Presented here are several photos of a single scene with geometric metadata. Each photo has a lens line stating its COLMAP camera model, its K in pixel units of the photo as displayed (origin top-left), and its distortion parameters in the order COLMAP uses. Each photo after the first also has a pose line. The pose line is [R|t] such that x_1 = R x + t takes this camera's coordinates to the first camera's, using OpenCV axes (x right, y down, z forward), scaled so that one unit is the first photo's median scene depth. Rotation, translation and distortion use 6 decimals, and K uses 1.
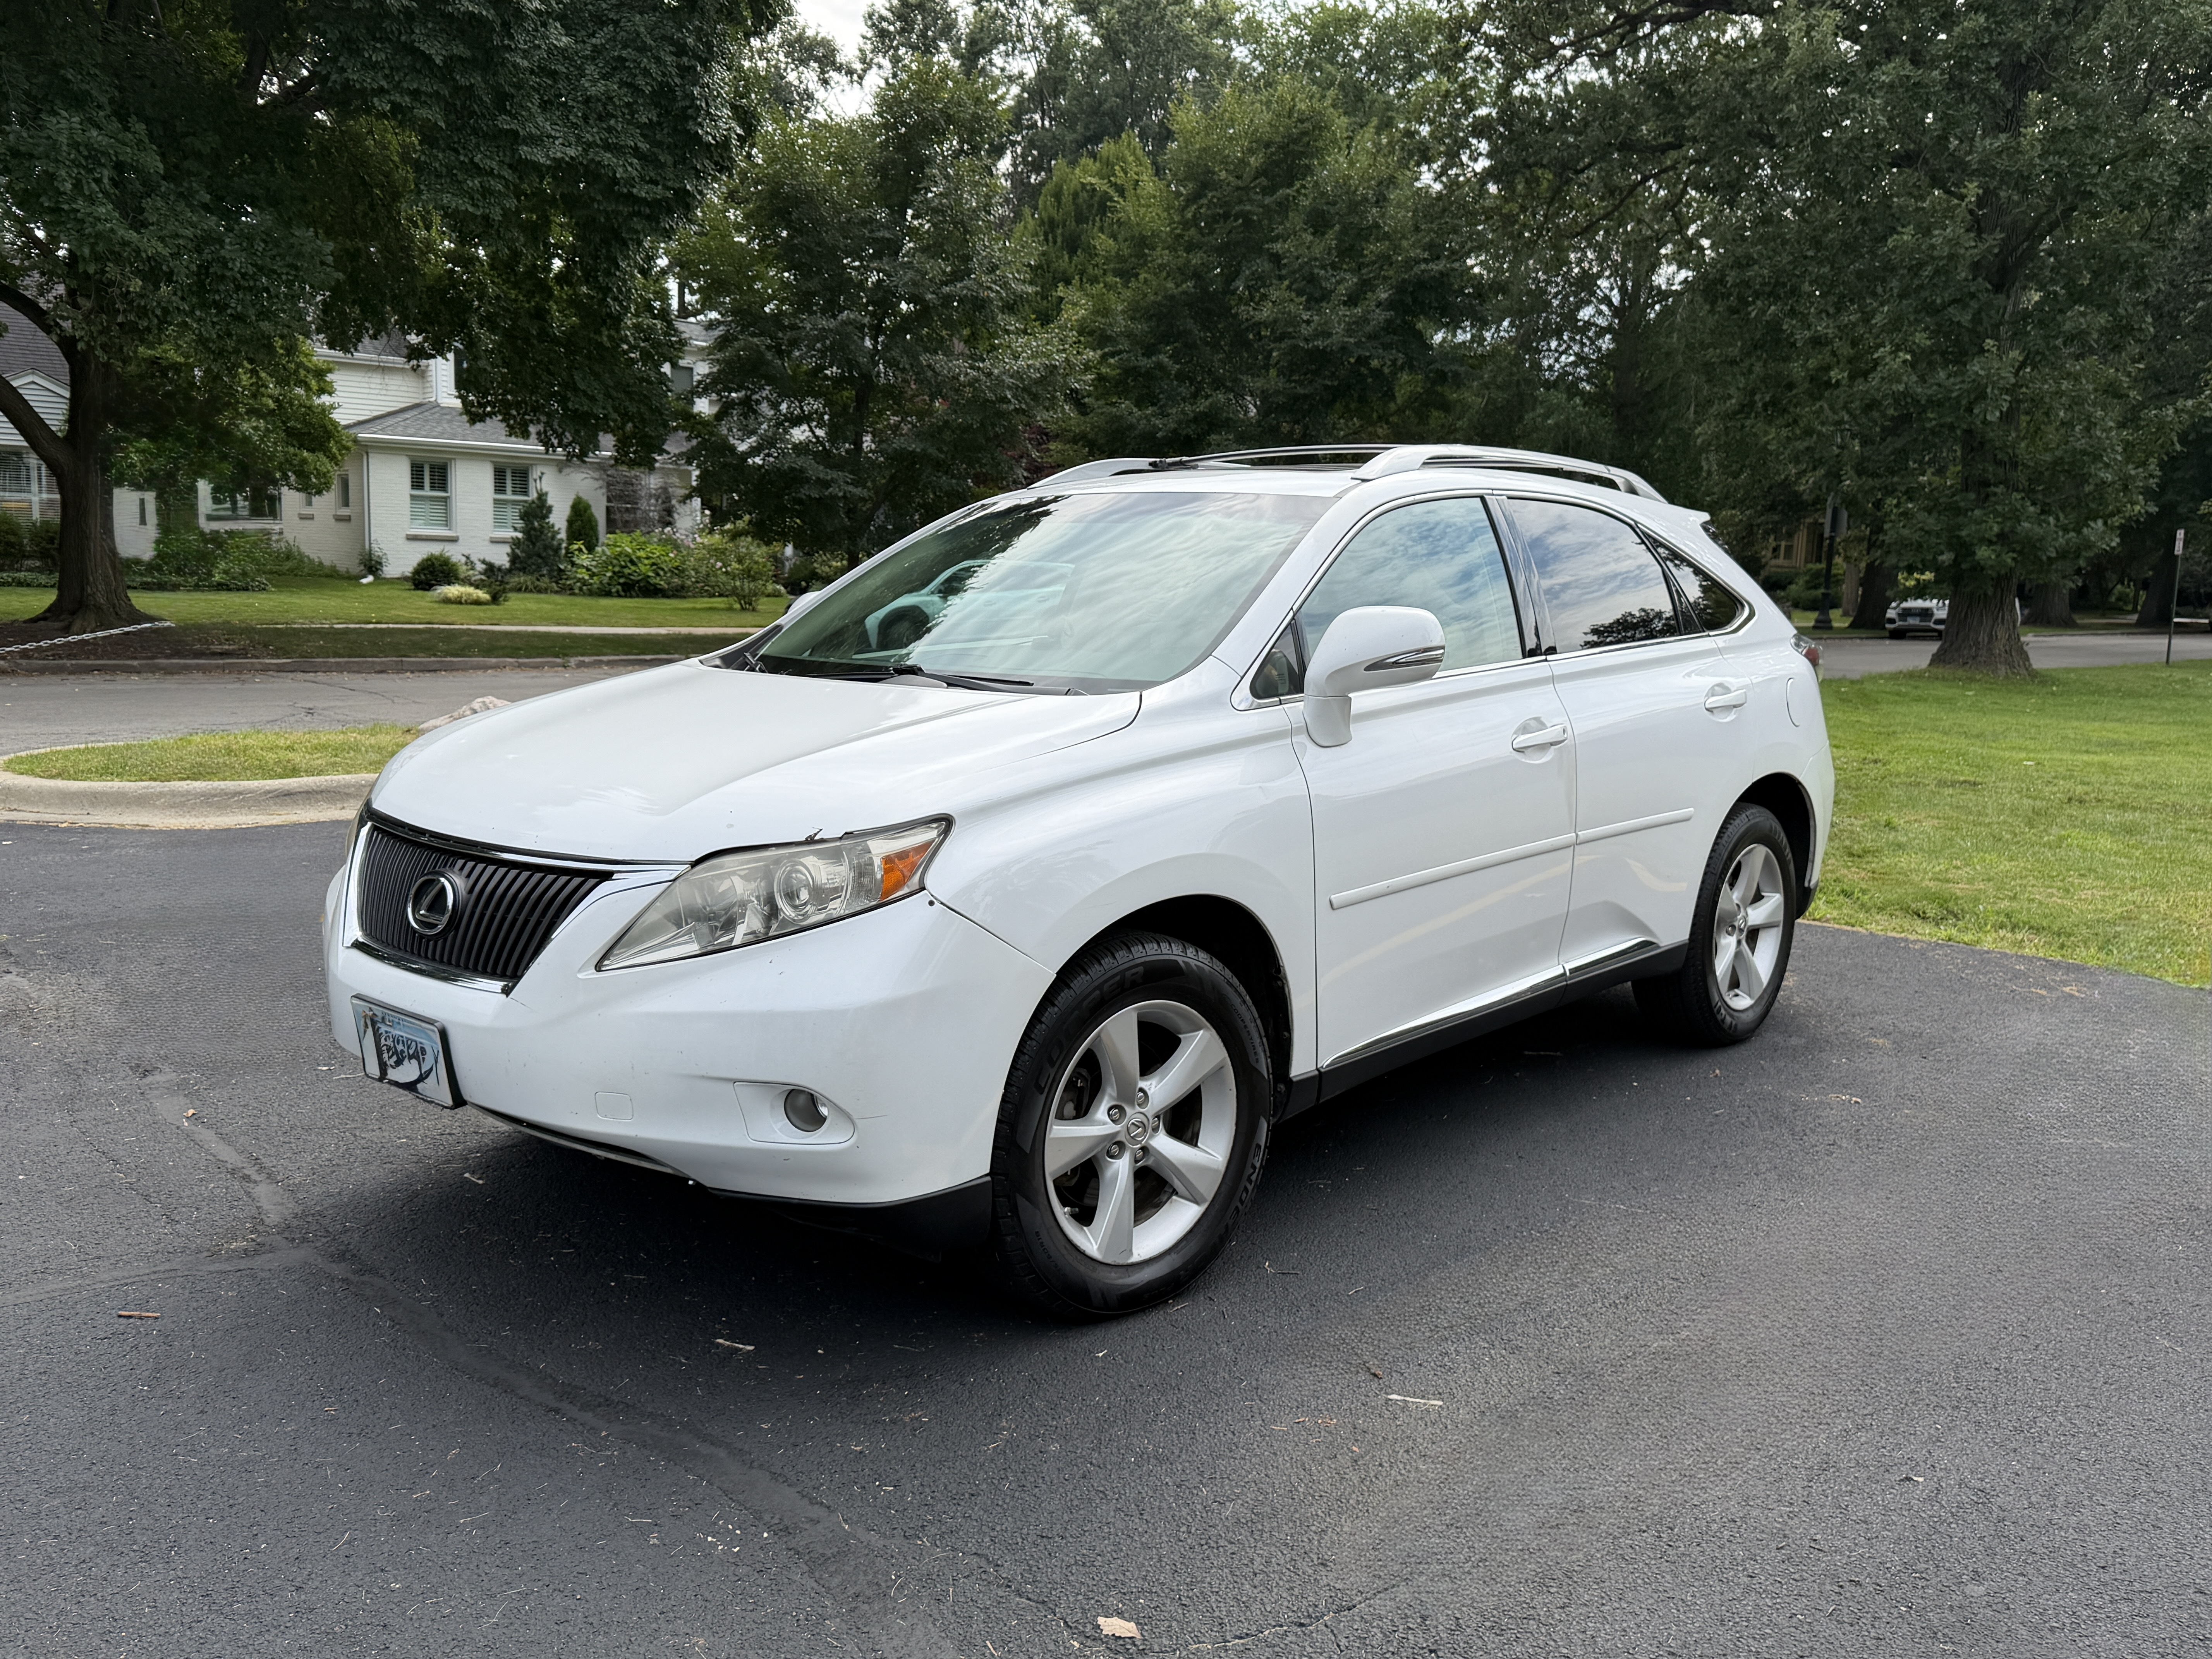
lens RADIAL K [[1806.1, 0, 1095.7], [0, 1806.1, 846.1], [0, 0, 1]] dist [0.069567, -0.088219]
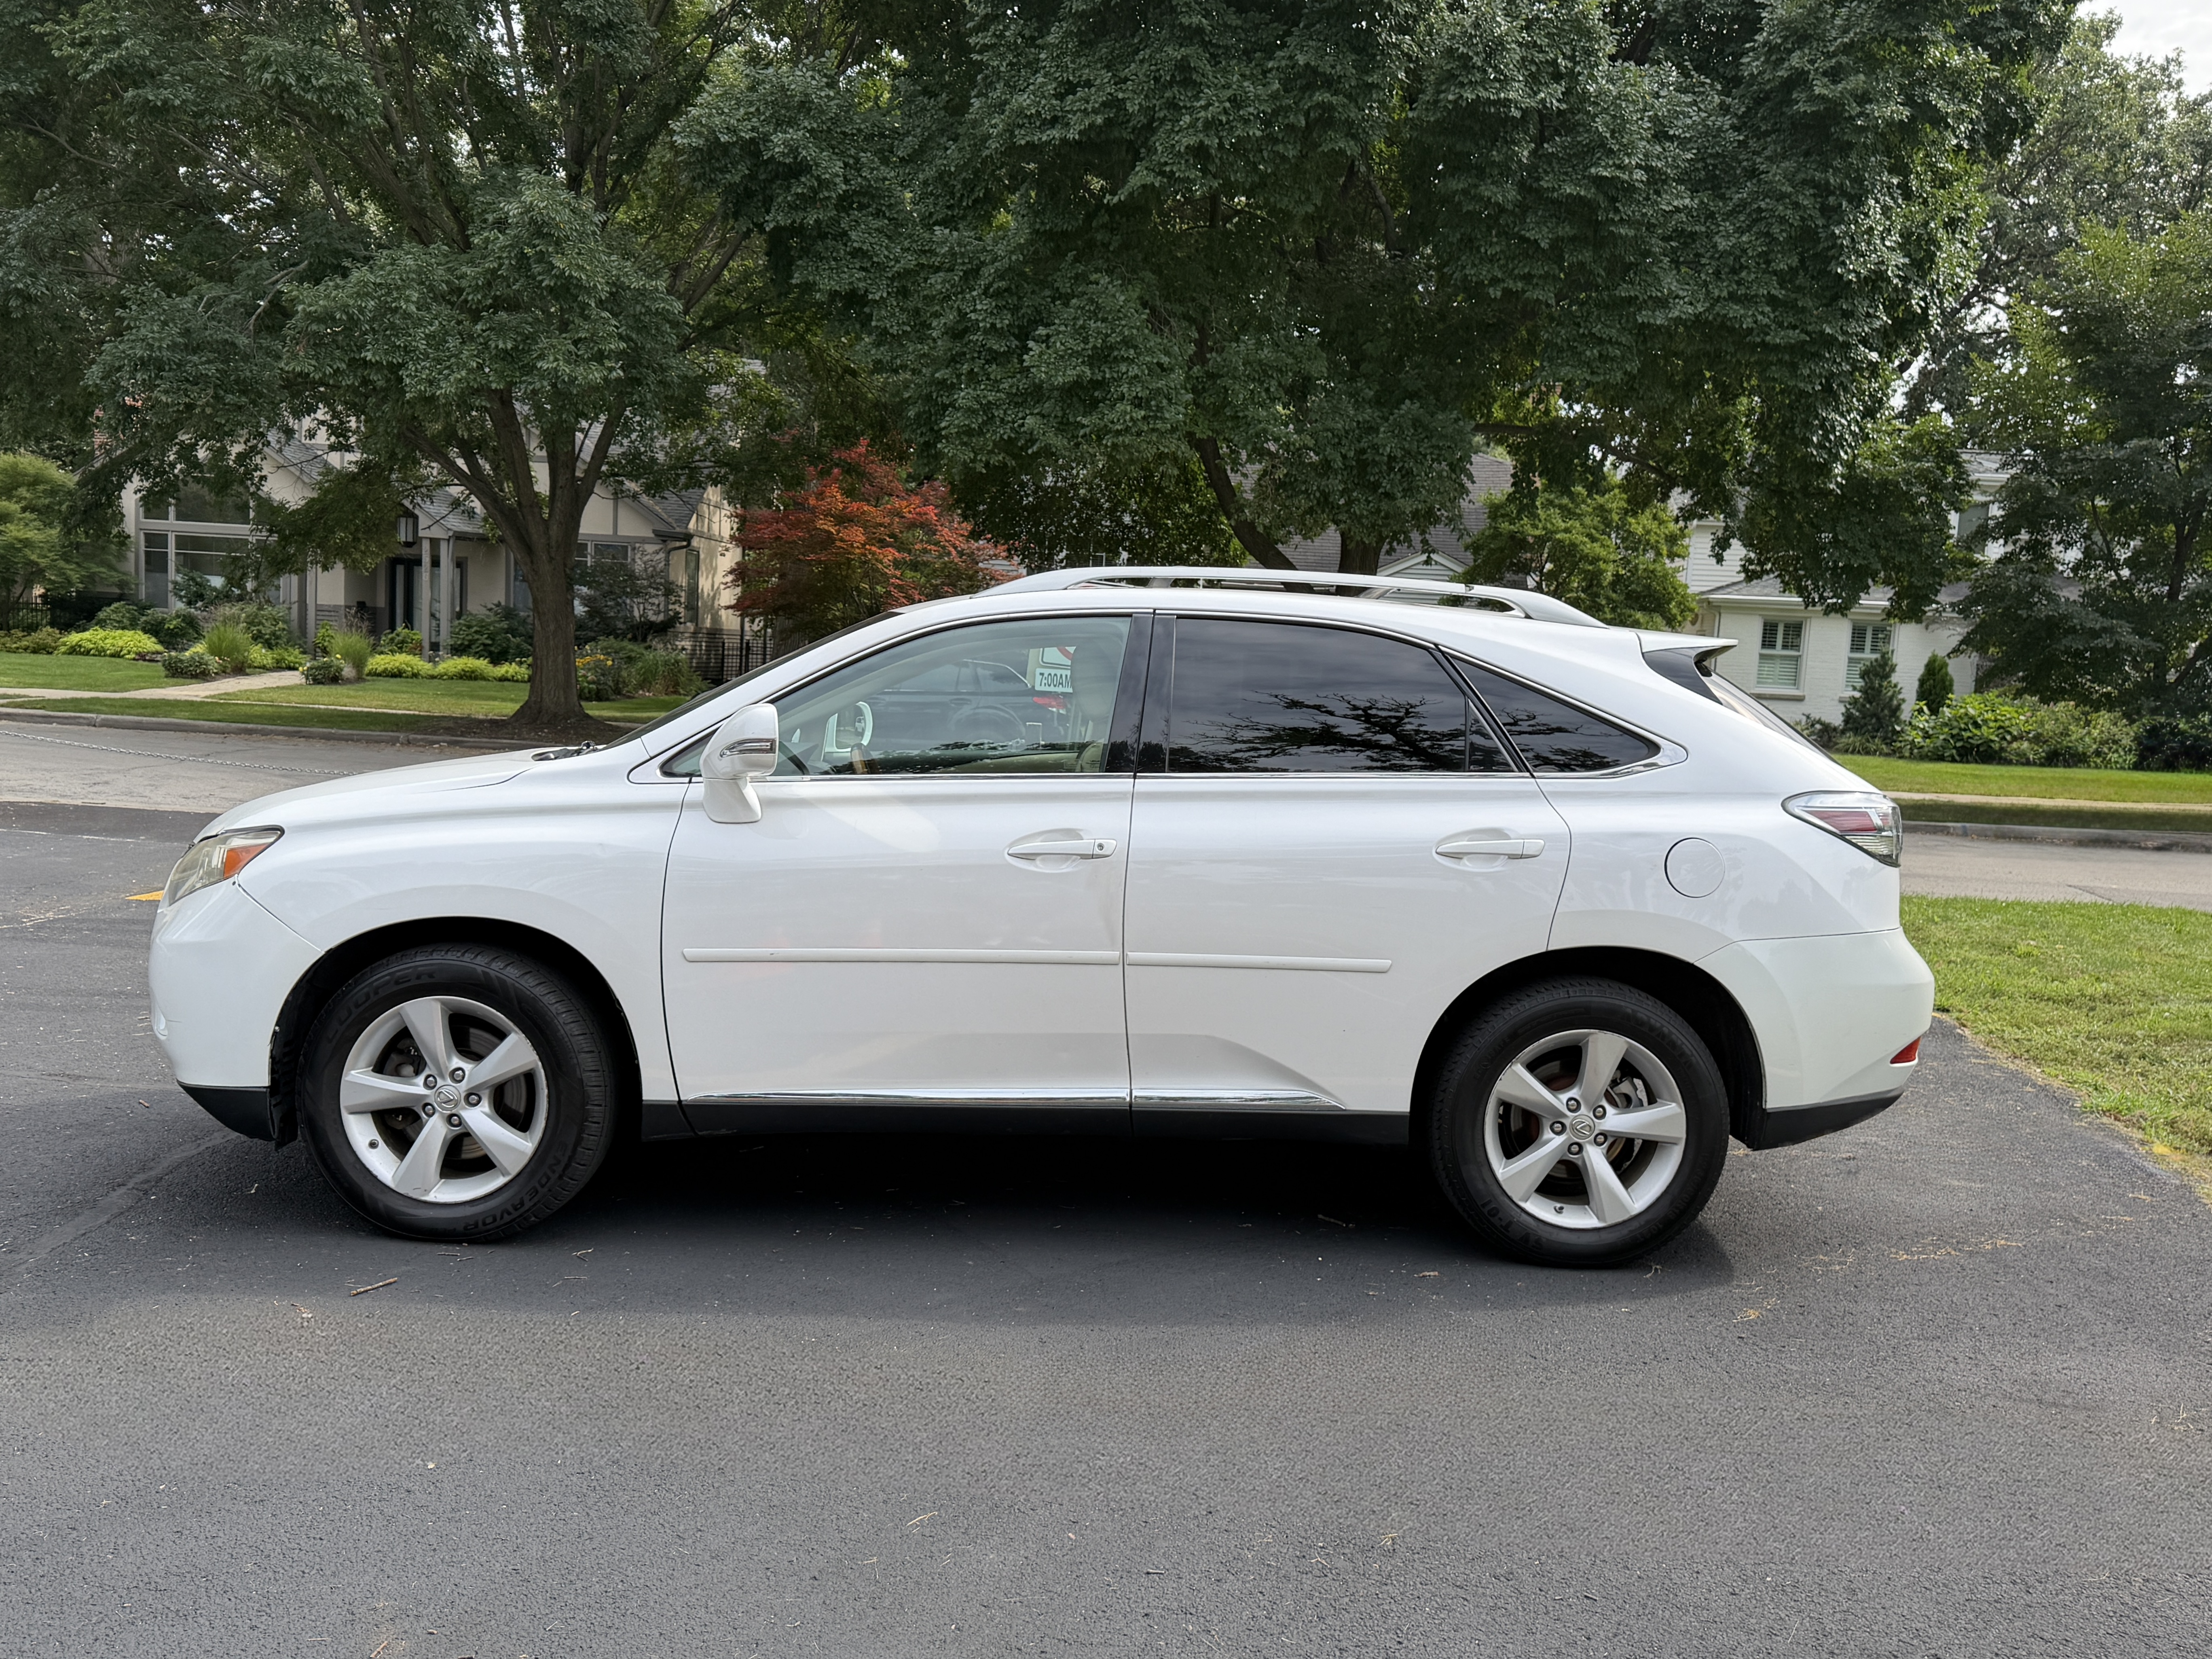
lens RADIAL K [[1879.2, 0, 1105.6], [0, 1879.2, 901.7], [0, 0, 1]] dist [0.083855, -0.228876]
pose [[0.714411, 0.088324, -0.694130, 0.227102], [-0.131460, 0.991279, -0.009167, -0.005607], [0.687267, 0.097799, 0.719791, 0.060090]]
